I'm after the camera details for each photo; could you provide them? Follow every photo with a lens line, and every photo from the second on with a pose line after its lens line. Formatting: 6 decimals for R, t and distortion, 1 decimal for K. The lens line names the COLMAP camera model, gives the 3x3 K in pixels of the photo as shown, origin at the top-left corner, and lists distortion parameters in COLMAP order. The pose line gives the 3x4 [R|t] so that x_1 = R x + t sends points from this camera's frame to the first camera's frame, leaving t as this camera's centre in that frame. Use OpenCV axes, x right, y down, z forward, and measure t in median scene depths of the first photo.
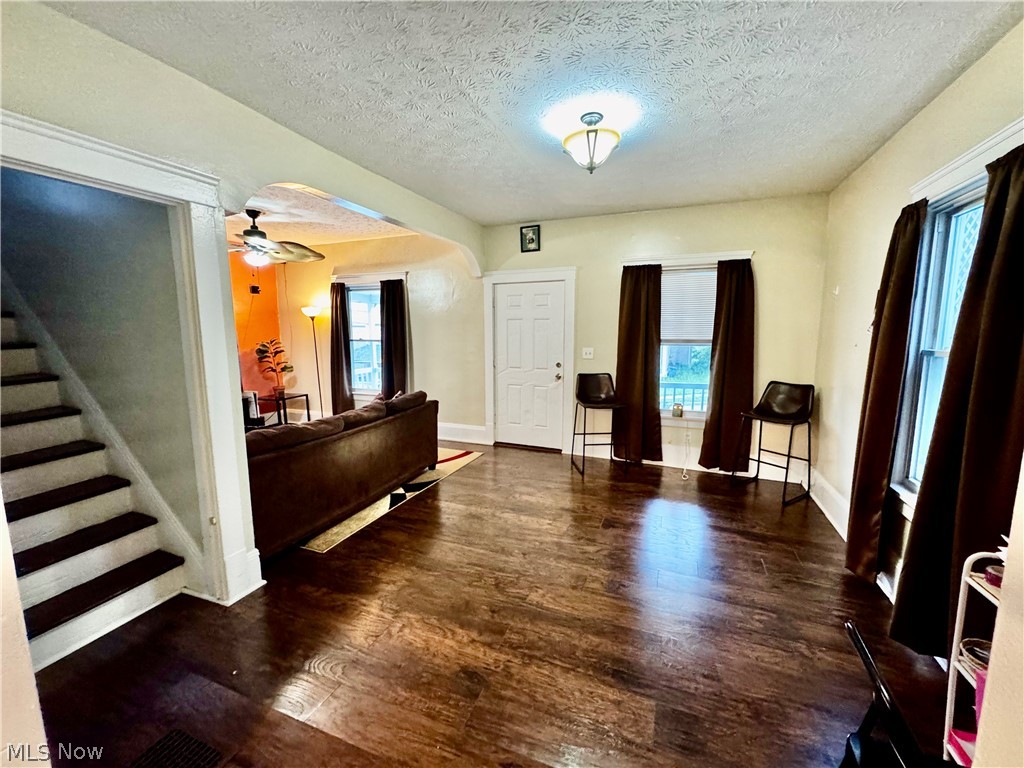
lens RADIAL K [[409.1, 0, 512.5], [0, 409.1, 382.5], [0, 0, 1]] dist [-0.002231, -0.000062]
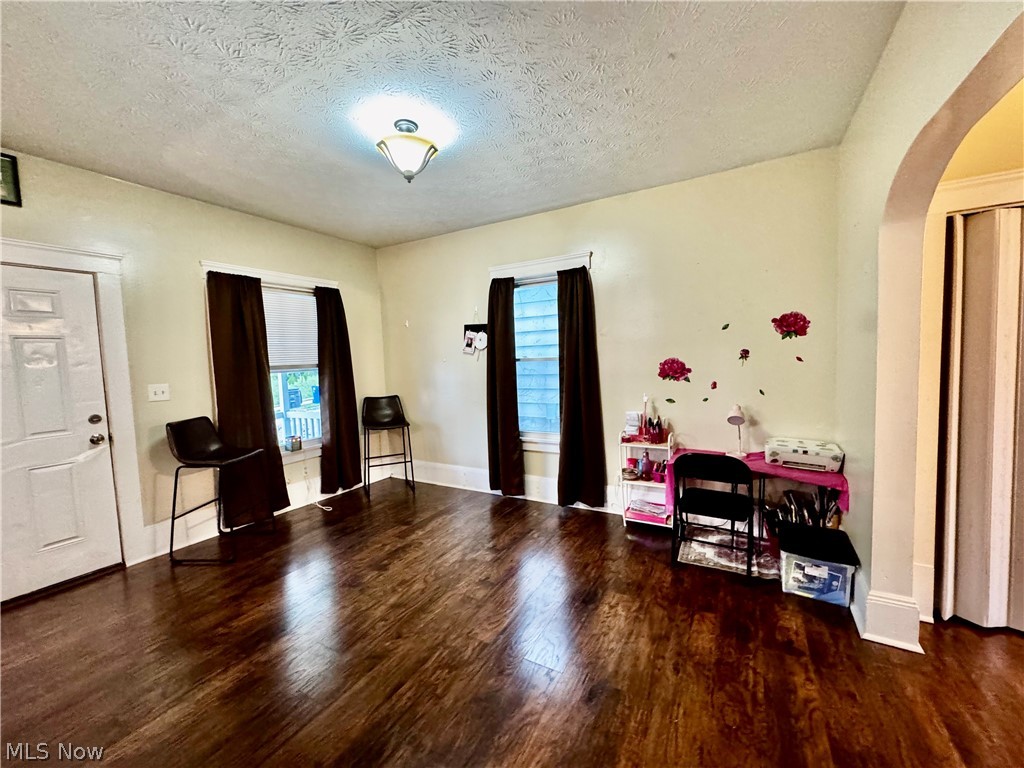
lens RADIAL K [[409.1, 0, 514.3], [0, 409.1, 382.4], [0, 0, 1]] dist [-0.002231, -0.000062]
pose [[0.128596, -0.068784, 0.989309, -0.426920], [0.158547, 0.986186, 0.047958, -0.032170], [-0.978941, 0.150685, 0.137725, 0.394461]]
